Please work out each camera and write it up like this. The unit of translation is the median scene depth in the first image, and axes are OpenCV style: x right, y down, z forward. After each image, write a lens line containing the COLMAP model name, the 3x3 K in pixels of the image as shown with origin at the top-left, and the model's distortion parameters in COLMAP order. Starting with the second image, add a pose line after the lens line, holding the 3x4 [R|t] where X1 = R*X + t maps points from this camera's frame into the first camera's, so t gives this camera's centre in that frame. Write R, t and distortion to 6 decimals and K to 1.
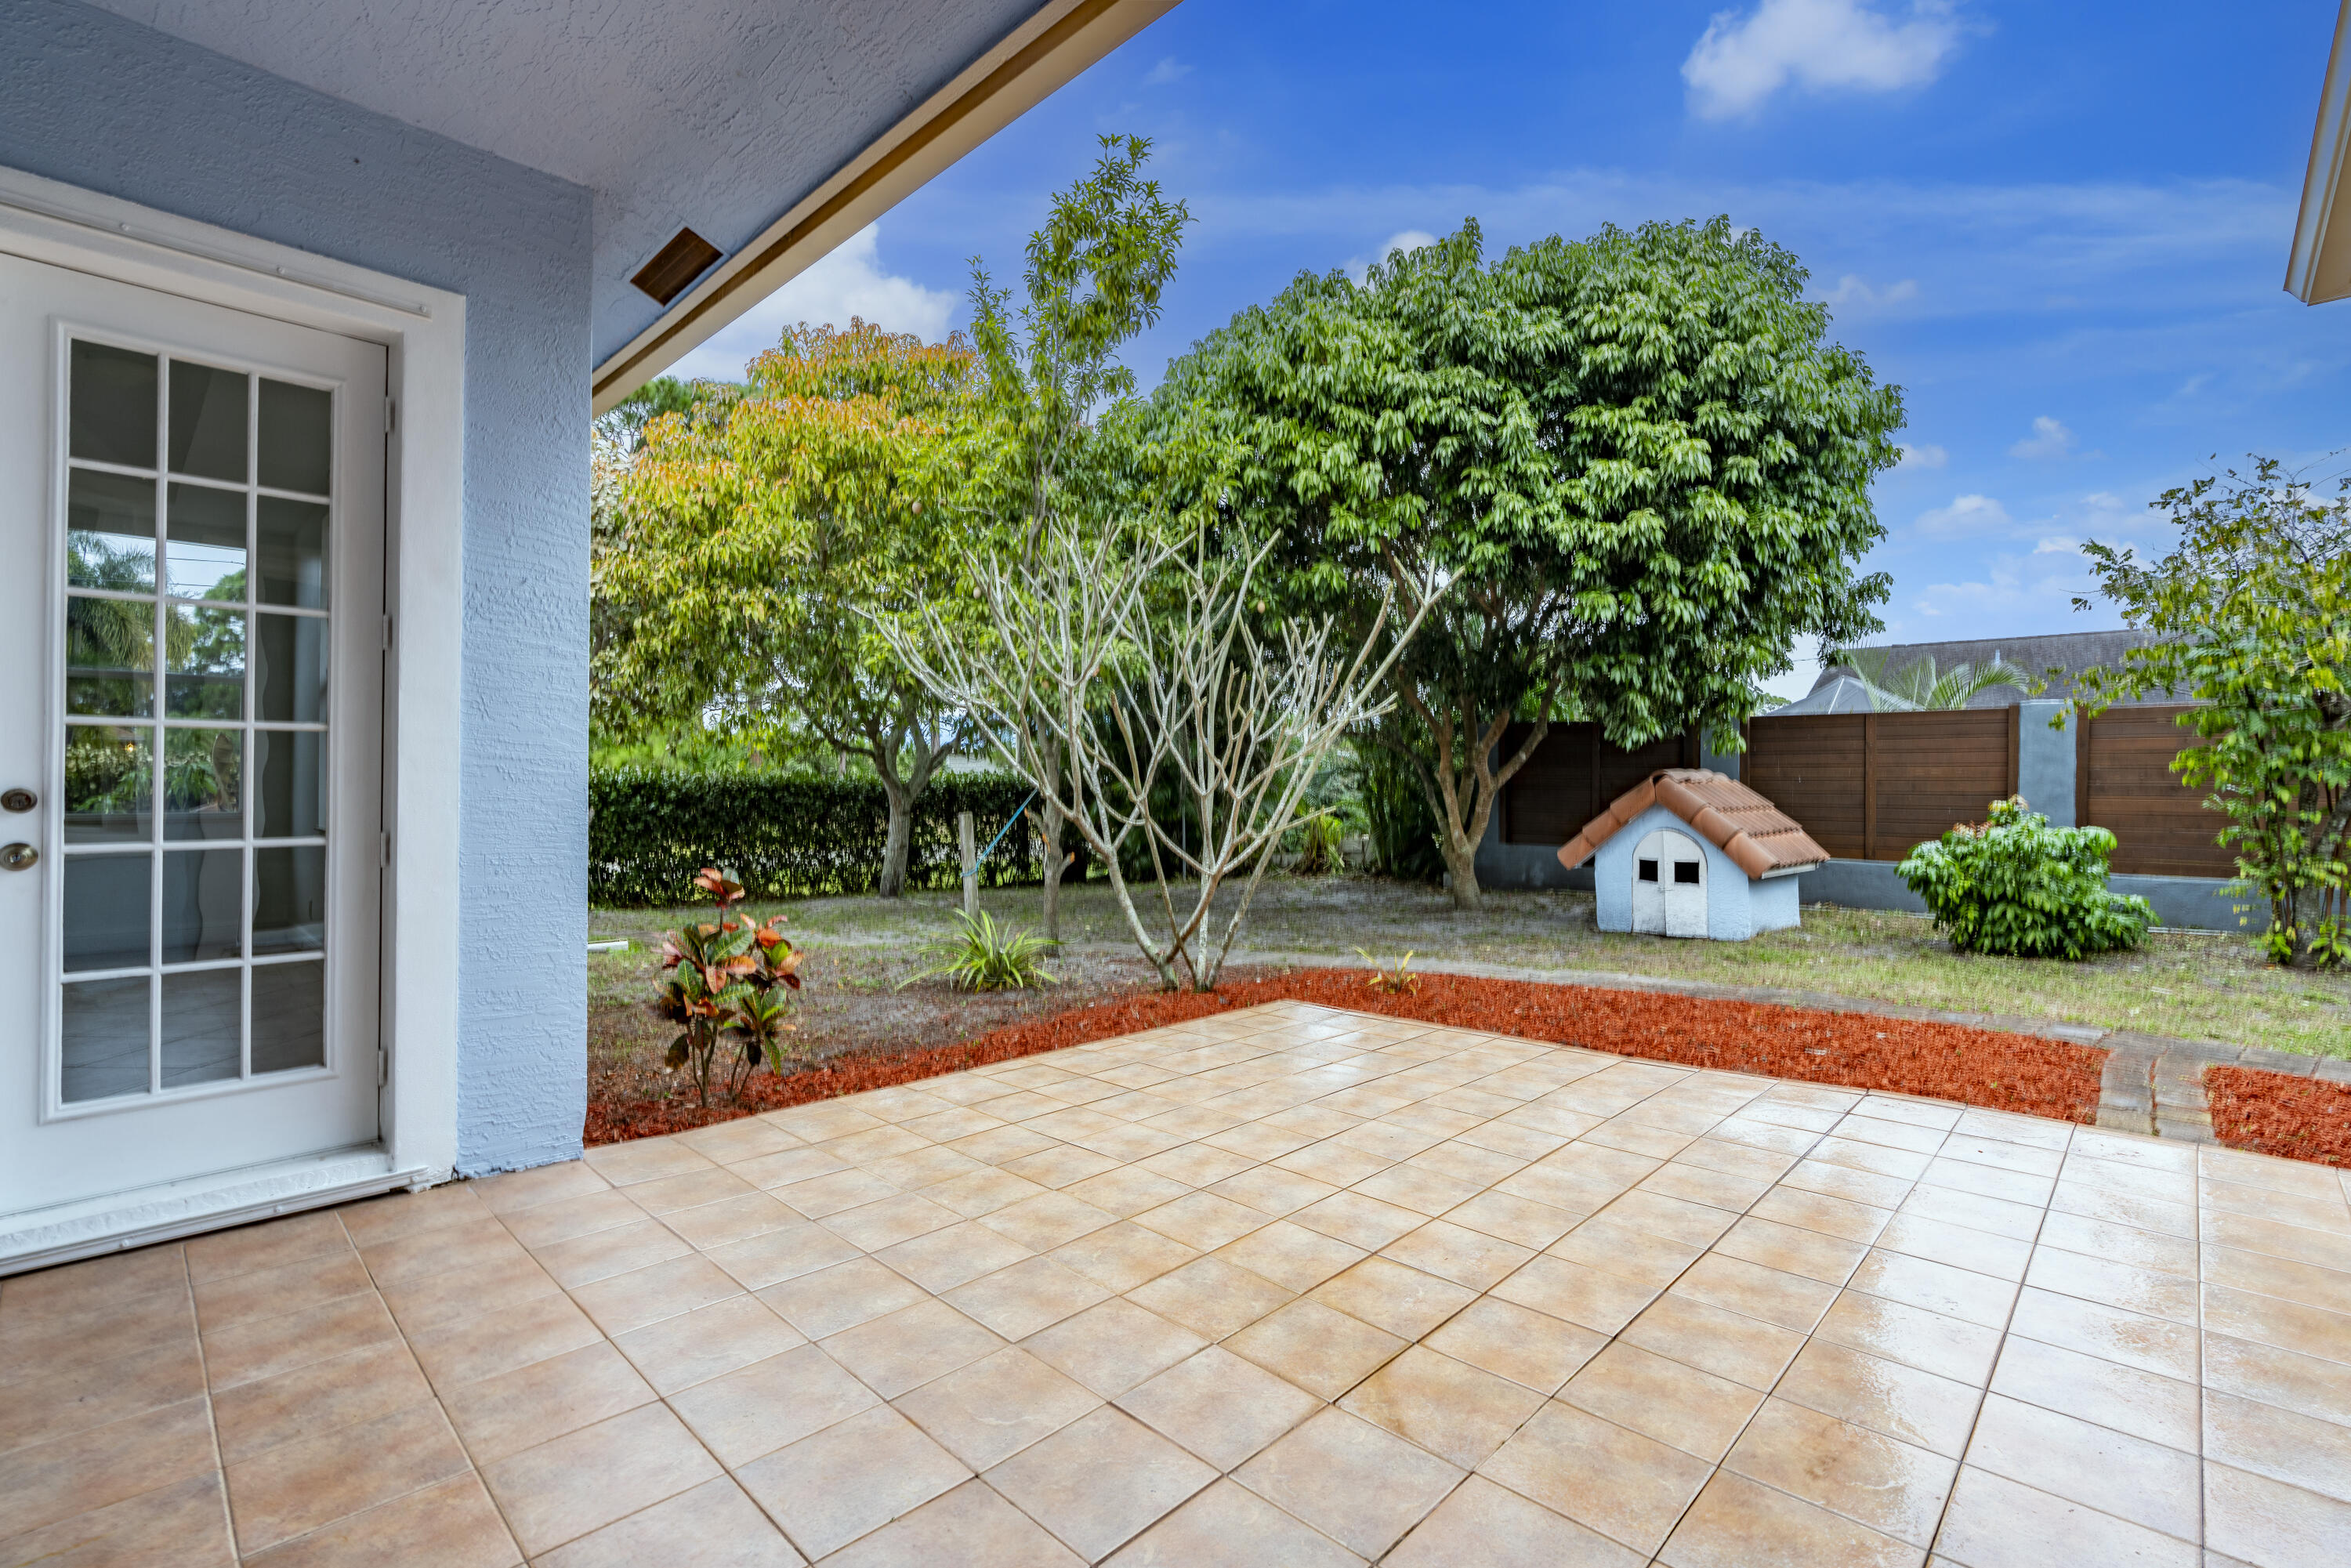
lens RADIAL K [[1051.5, 0, 1184.8], [0, 1051.5, 779.7], [0, 0, 1]] dist [-0.011705, 0.003469]
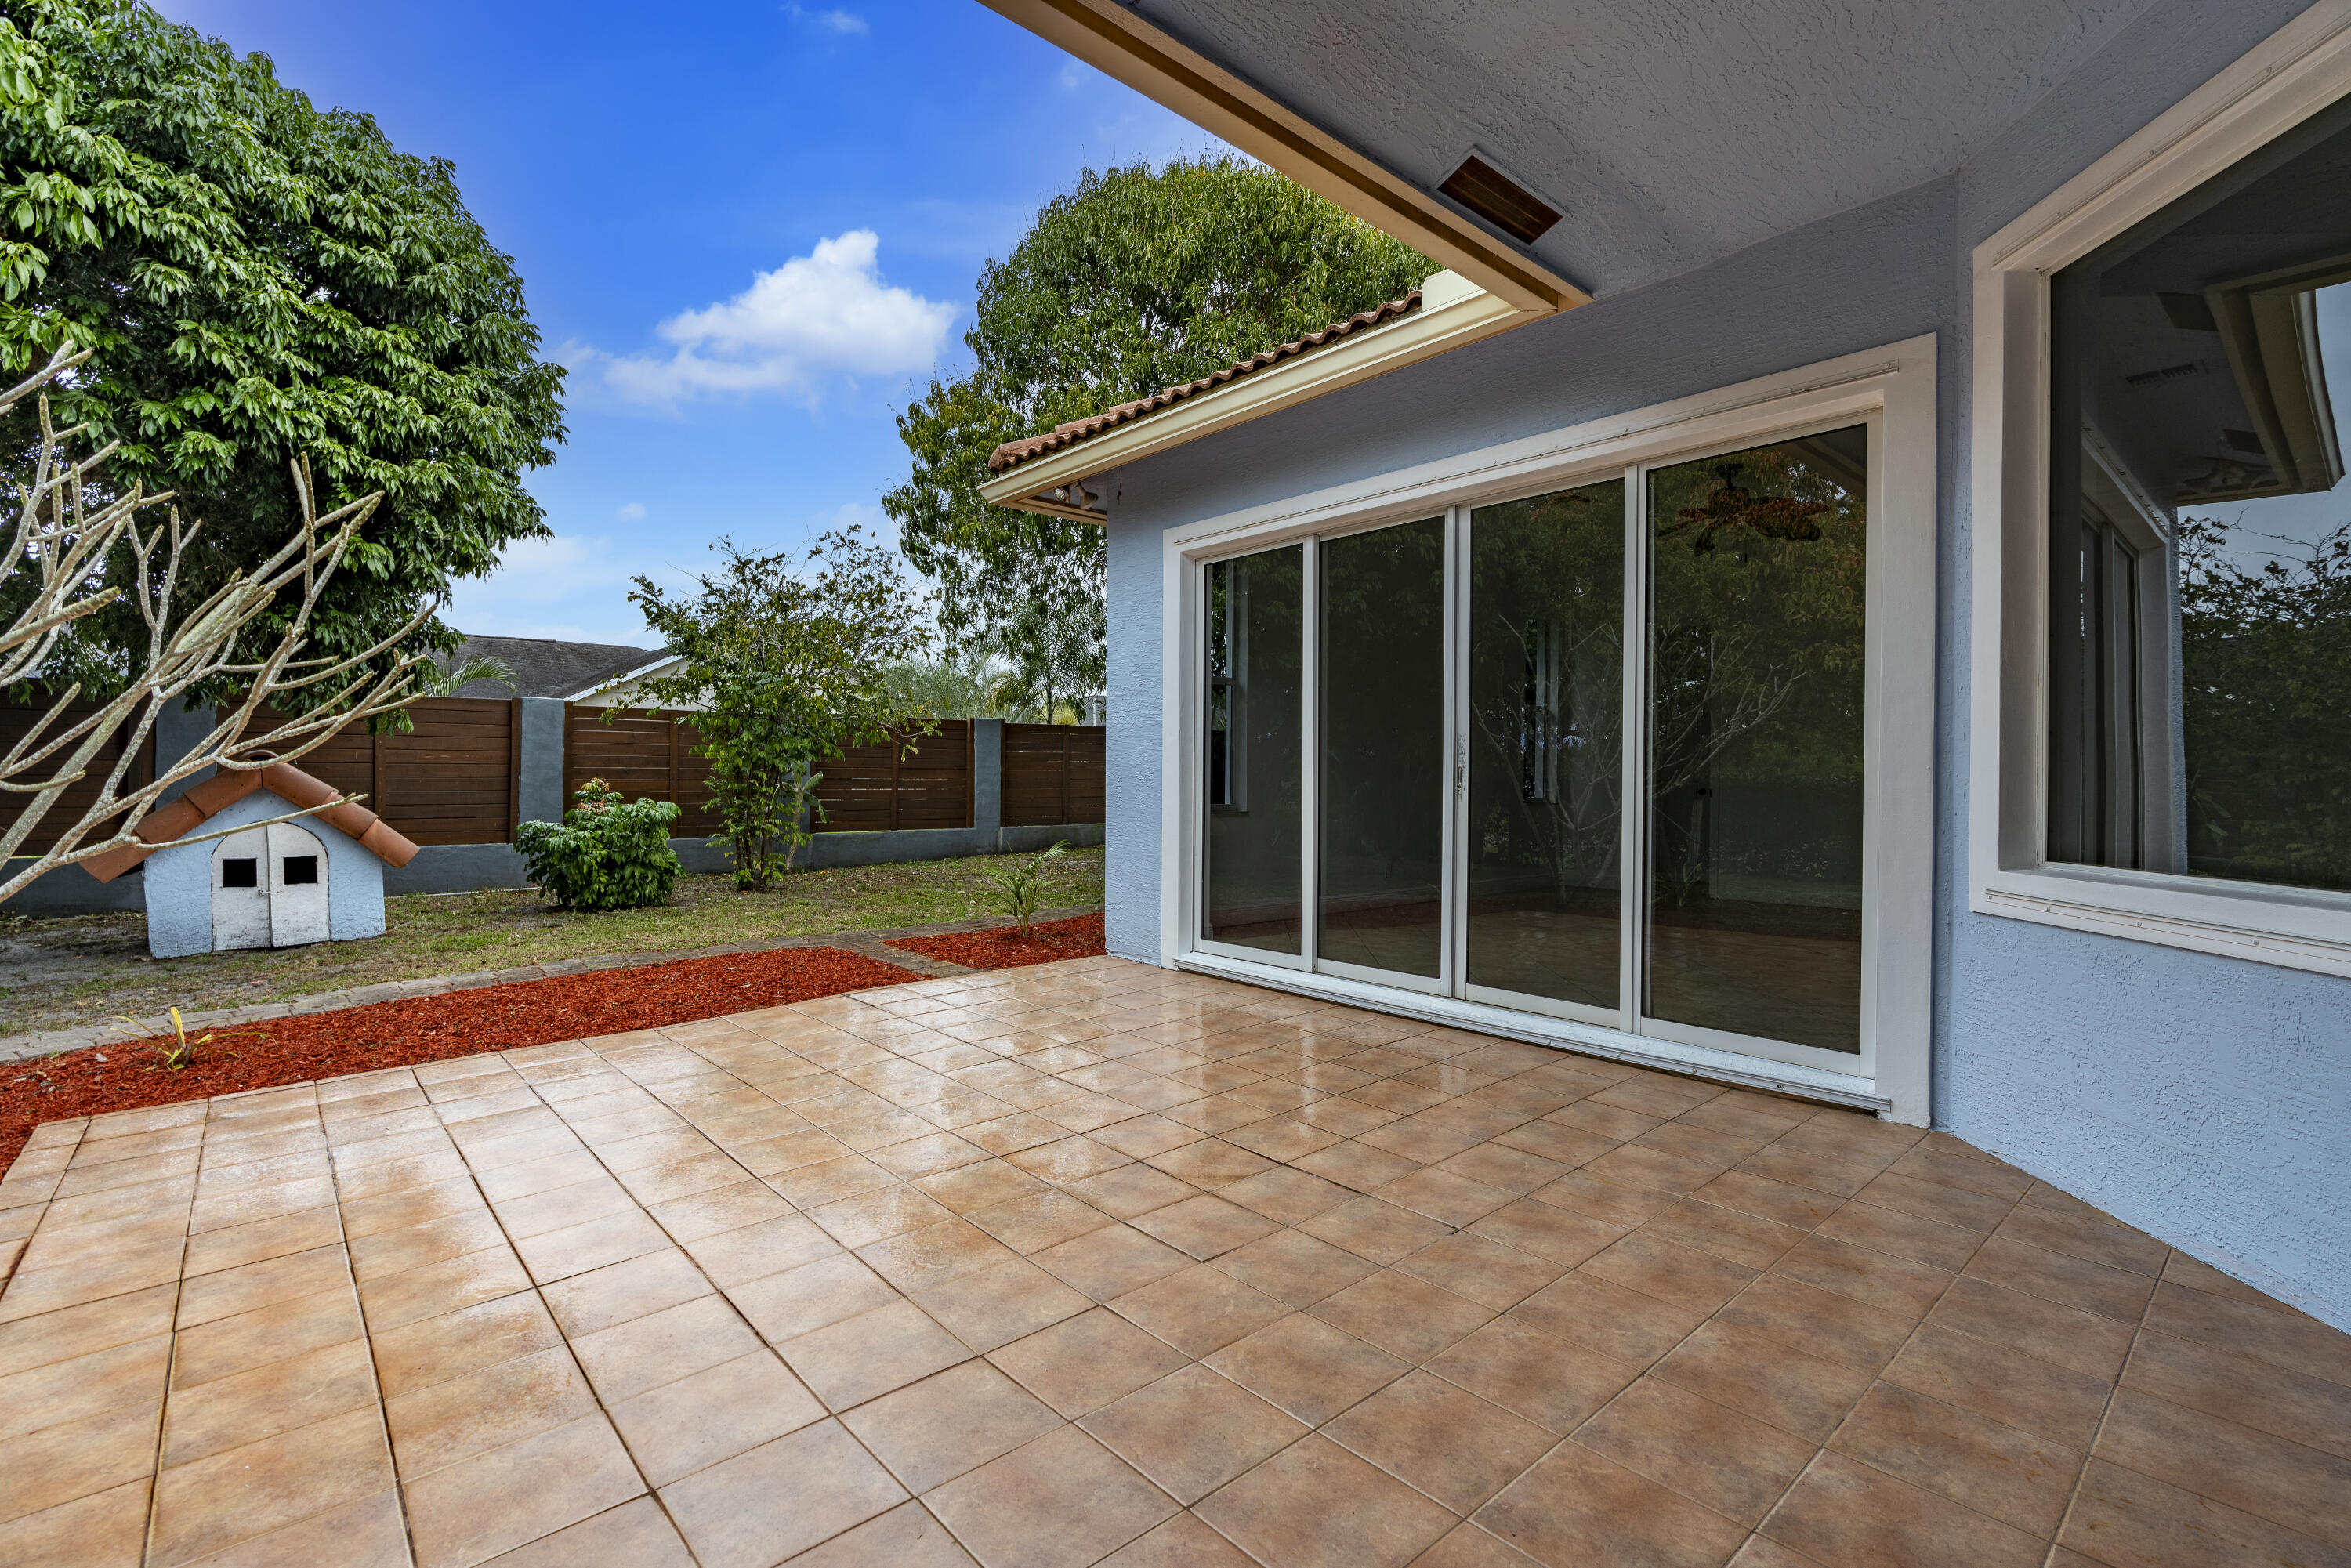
lens RADIAL K [[1051.5, 0, 1165.2], [0, 1051.5, 780.7], [0, 0, 1]] dist [-0.011705, 0.003469]
pose [[0.085212, -0.007132, 0.996337, -0.849558], [-0.006577, 0.999949, 0.007720, 0.013846], [-0.996341, -0.007210, 0.085160, 0.616772]]
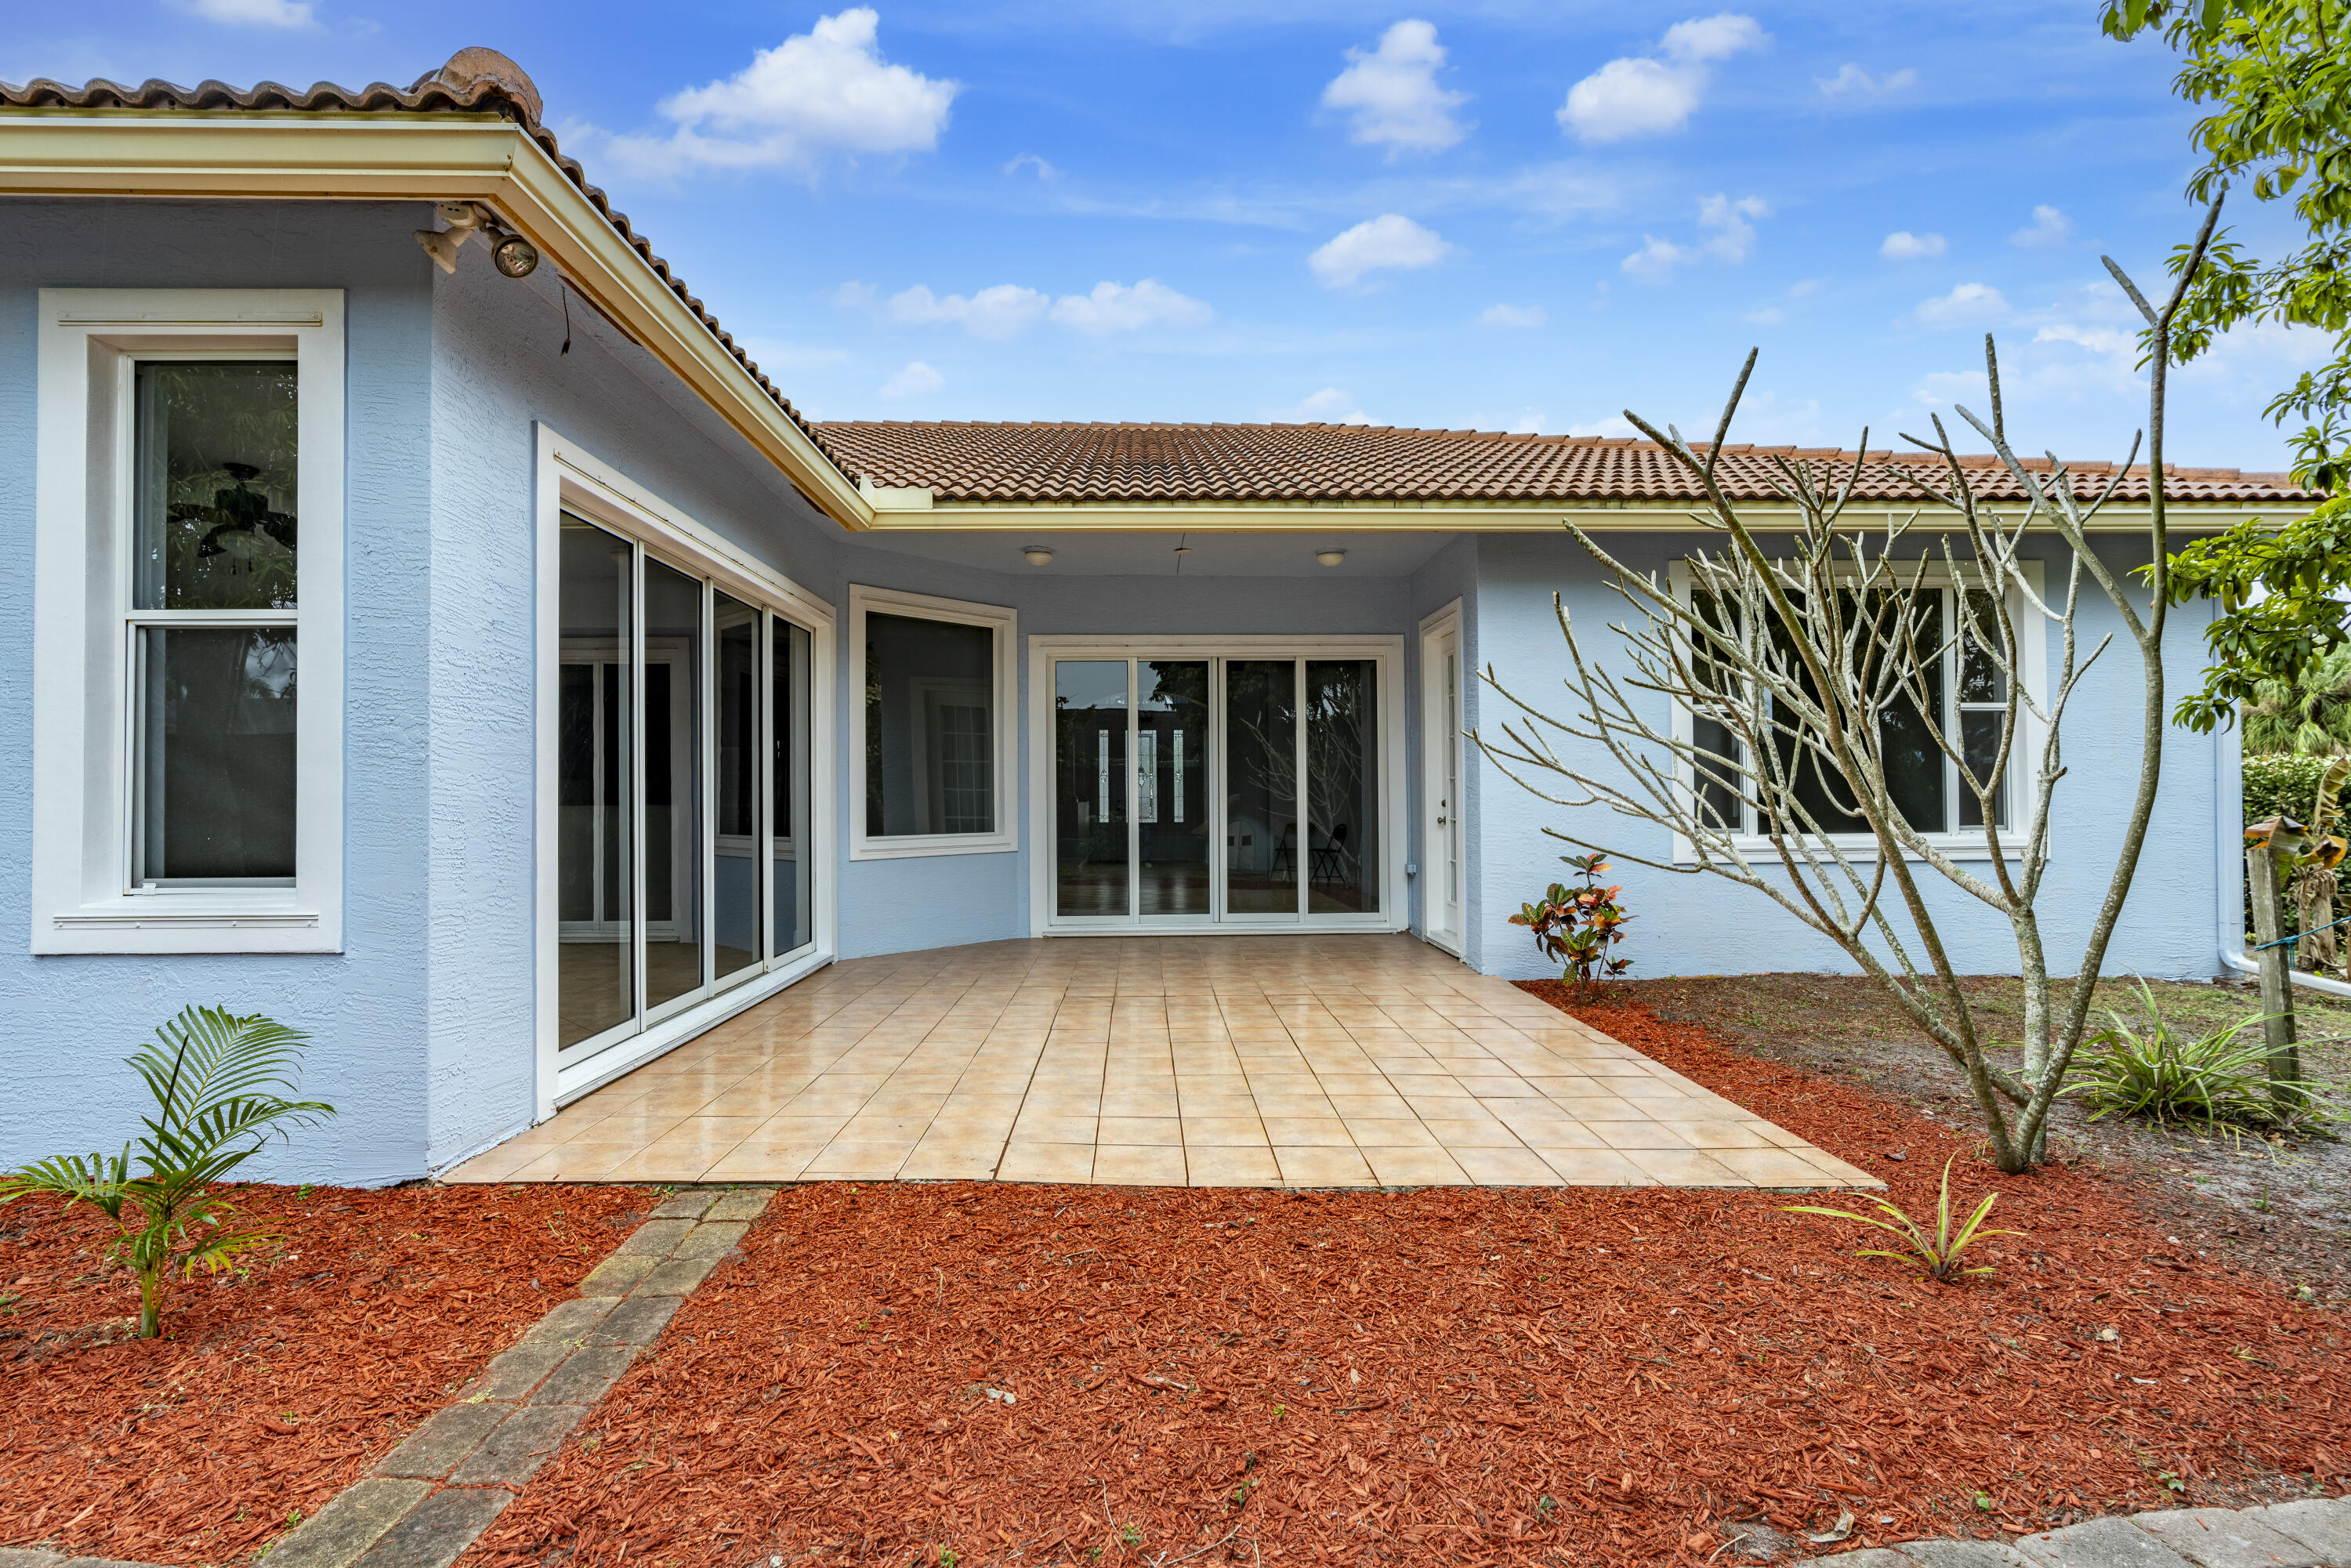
lens RADIAL K [[1051.5, 0, 1167.0], [0, 1051.5, 787.4], [0, 0, 1]] dist [-0.011705, 0.003469]
pose [[-0.700477, -0.005741, -0.713652, 1.499370], [0.004070, 0.999919, -0.012039, 0.005512], [0.713663, -0.011338, -0.700397, 2.184149]]
